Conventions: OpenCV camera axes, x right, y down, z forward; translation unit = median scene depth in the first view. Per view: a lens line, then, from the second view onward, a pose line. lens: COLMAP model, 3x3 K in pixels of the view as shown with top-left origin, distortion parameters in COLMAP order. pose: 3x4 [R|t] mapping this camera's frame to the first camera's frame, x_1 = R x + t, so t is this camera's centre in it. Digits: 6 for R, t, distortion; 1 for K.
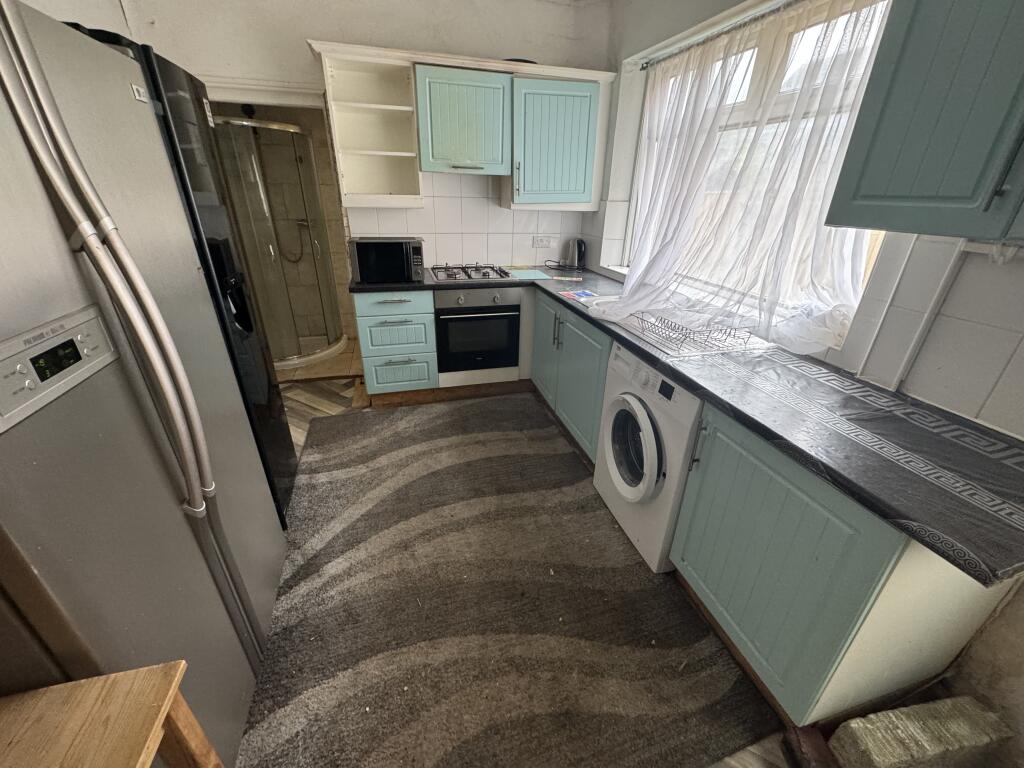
lens RADIAL K [[408.4, 0, 511.3], [0, 408.4, 382.5], [0, 0, 1]] dist [-0.002012, 0.000275]
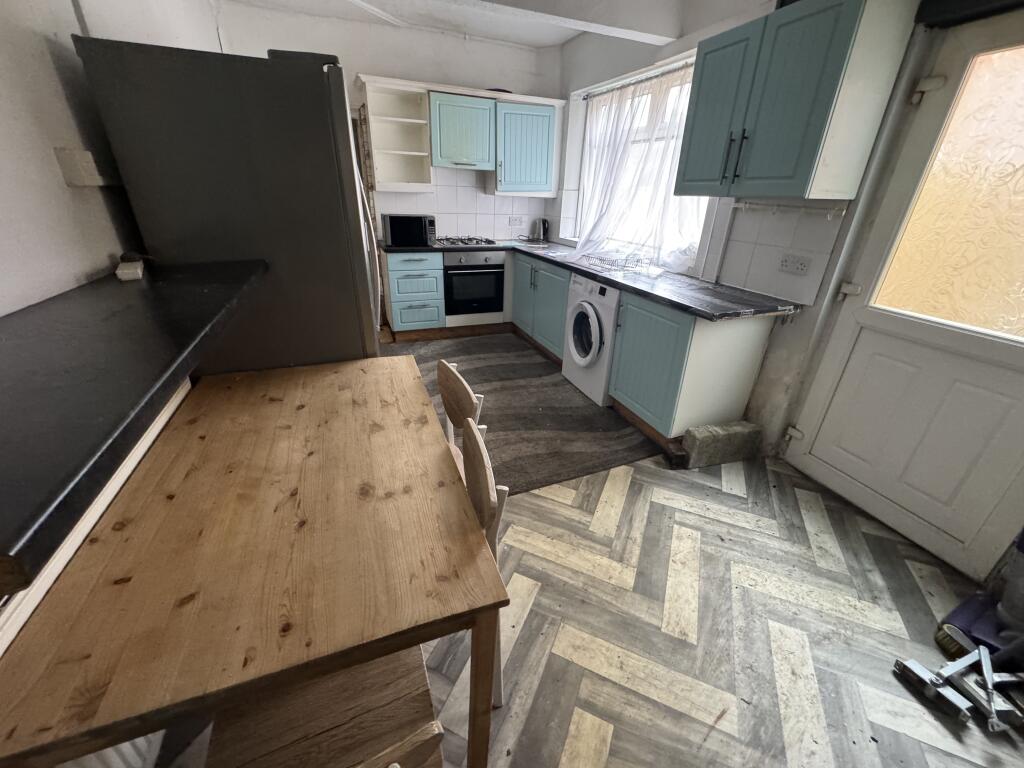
lens RADIAL K [[408.4, 0, 509.0], [0, 408.4, 383.7], [0, 0, 1]] dist [-0.002012, 0.000275]
pose [[0.994520, -0.036247, 0.098062, -0.148334], [0.035859, 0.999341, 0.005710, 0.275718], [-0.098204, -0.002163, 0.995164, -0.506620]]
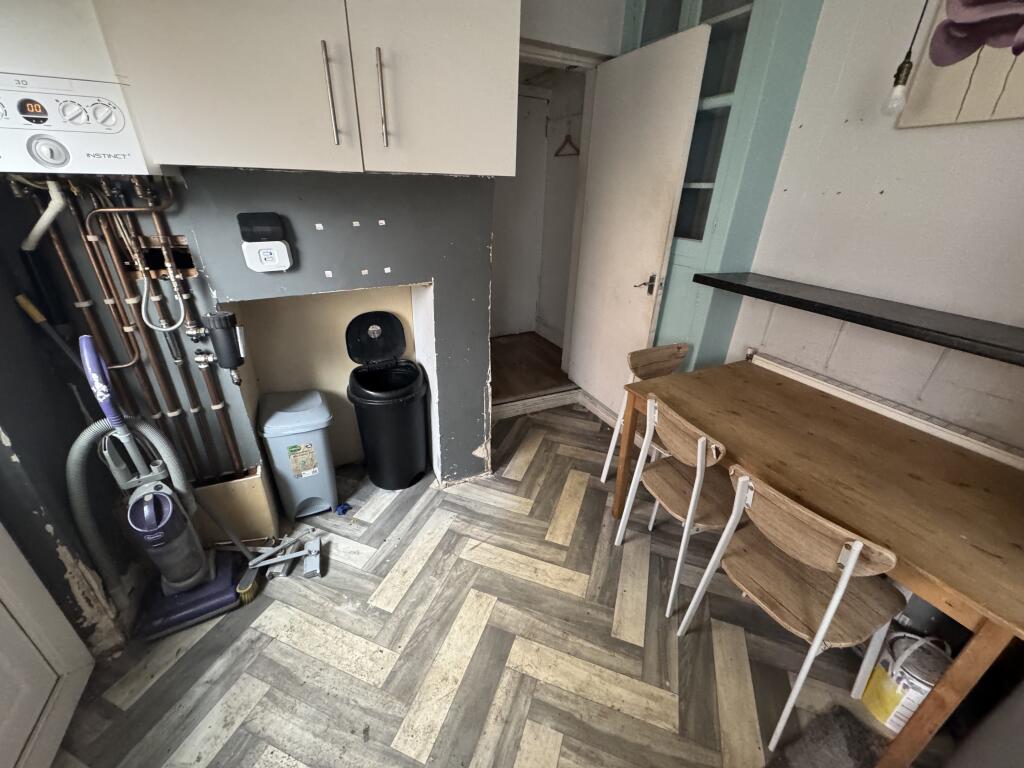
lens RADIAL K [[408.4, 0, 509.5], [0, 408.4, 381.7], [0, 0, 1]] dist [-0.002012, 0.000275]
pose [[-0.982677, 0.034711, -0.182049, 0.255375], [-0.119672, 0.631206, 0.766327, -0.148577], [0.141510, 0.774838, -0.616118, 0.297071]]
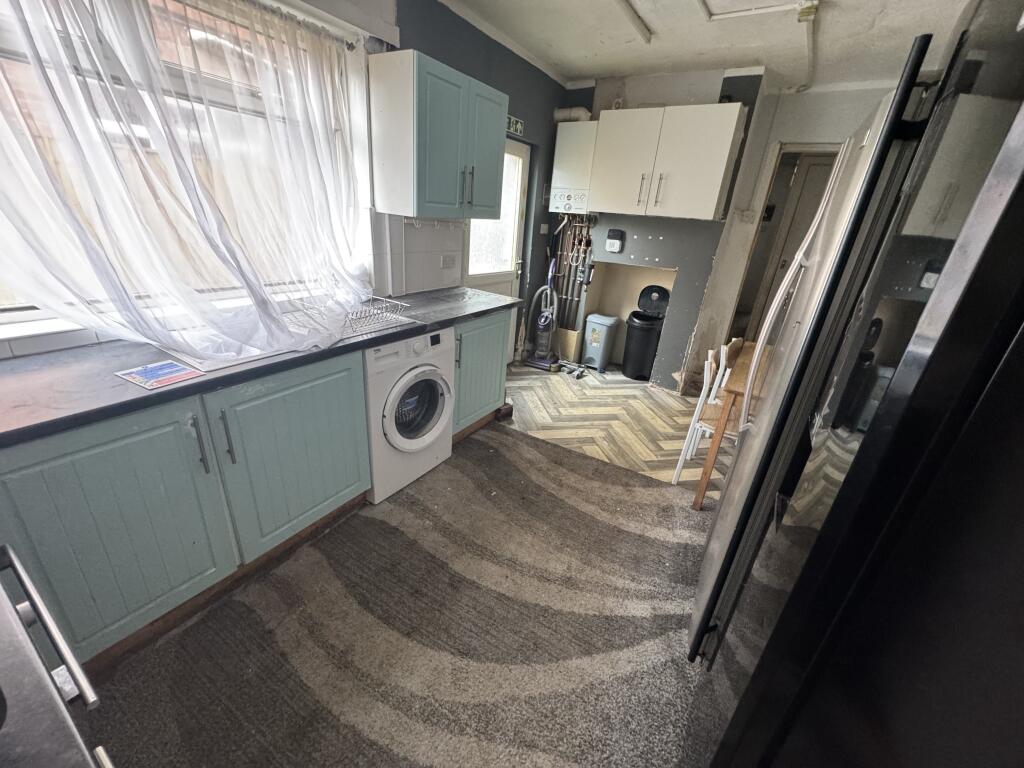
lens RADIAL K [[408.4, 0, 513.3], [0, 408.4, 379.5], [0, 0, 1]] dist [-0.002012, 0.000275]
pose [[-0.673709, -0.346795, 0.652571, -0.532627], [0.228046, 0.742390, 0.629961, -0.490464], [-0.702930, 0.573227, -0.421070, 1.032010]]
